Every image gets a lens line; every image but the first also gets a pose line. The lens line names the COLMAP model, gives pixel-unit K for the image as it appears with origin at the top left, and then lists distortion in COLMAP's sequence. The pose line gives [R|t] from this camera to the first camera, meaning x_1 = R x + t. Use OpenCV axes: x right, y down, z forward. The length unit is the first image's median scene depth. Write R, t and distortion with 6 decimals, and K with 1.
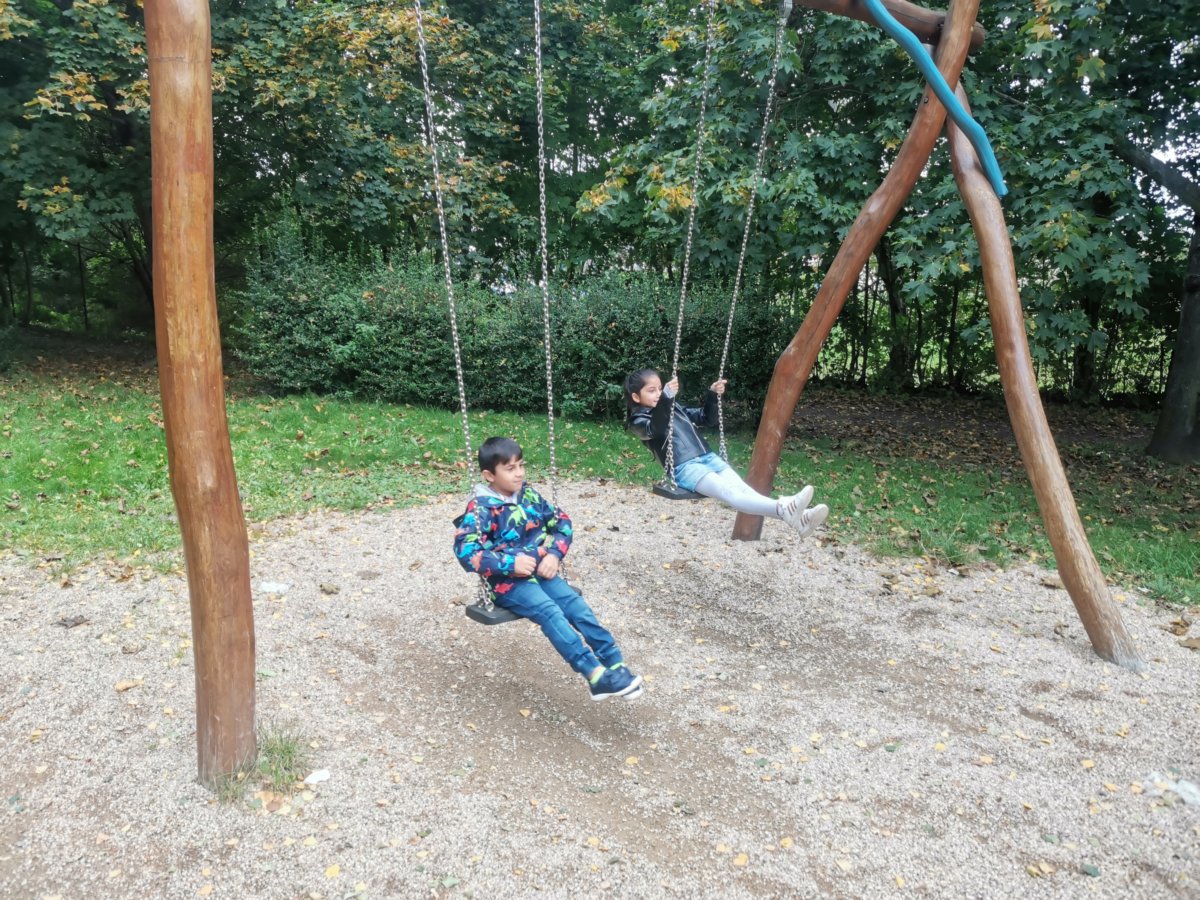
lens RADIAL K [[904.2, 0, 604.3], [0, 904.2, 454.0], [0, 0, 1]] dist [0.004616, -0.062806]
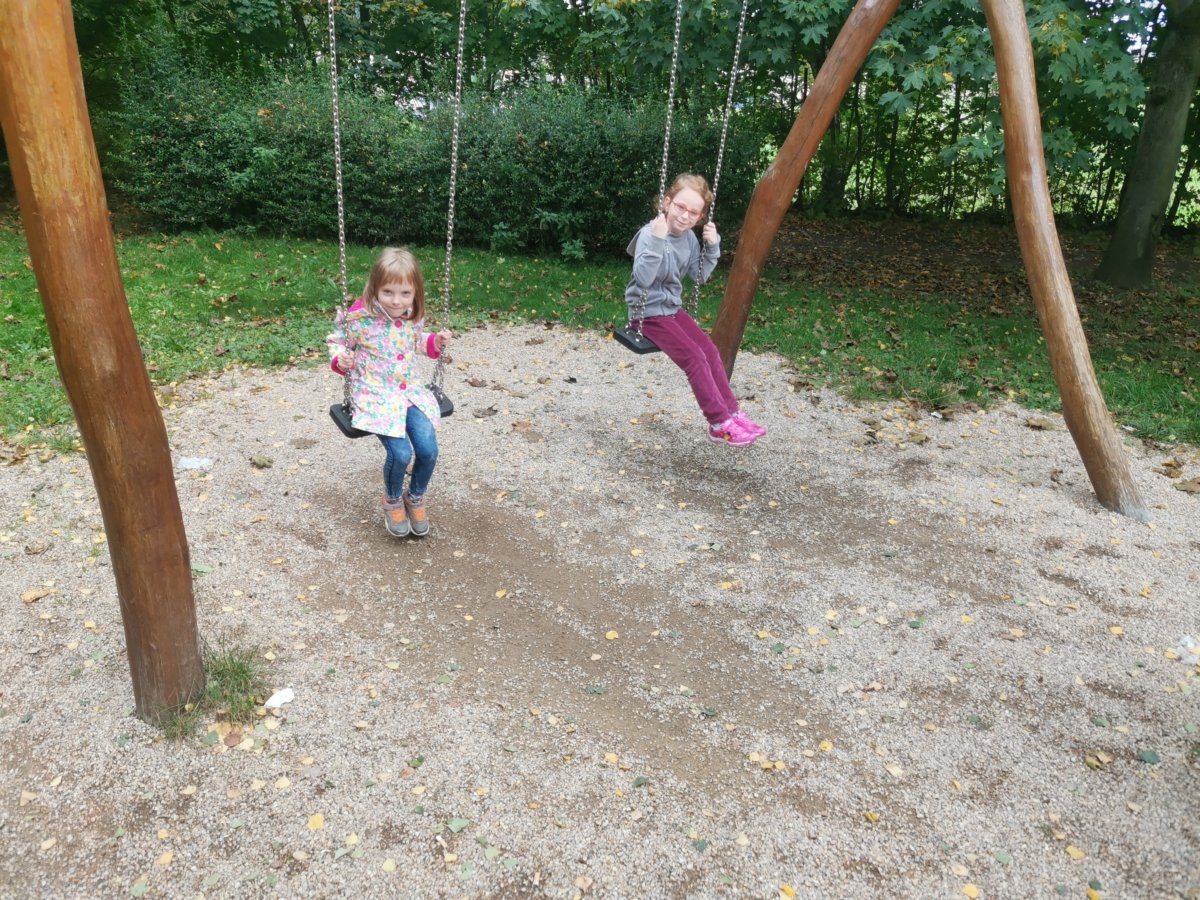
lens RADIAL K [[904.2, 0, 596.2], [0, 904.2, 456.1], [0, 0, 1]] dist [0.004616, -0.062806]
pose [[0.995917, -0.038461, 0.081673, -0.048917], [0.022321, 0.981524, 0.190032, -0.015781], [-0.087472, -0.187433, 0.978375, 0.108177]]
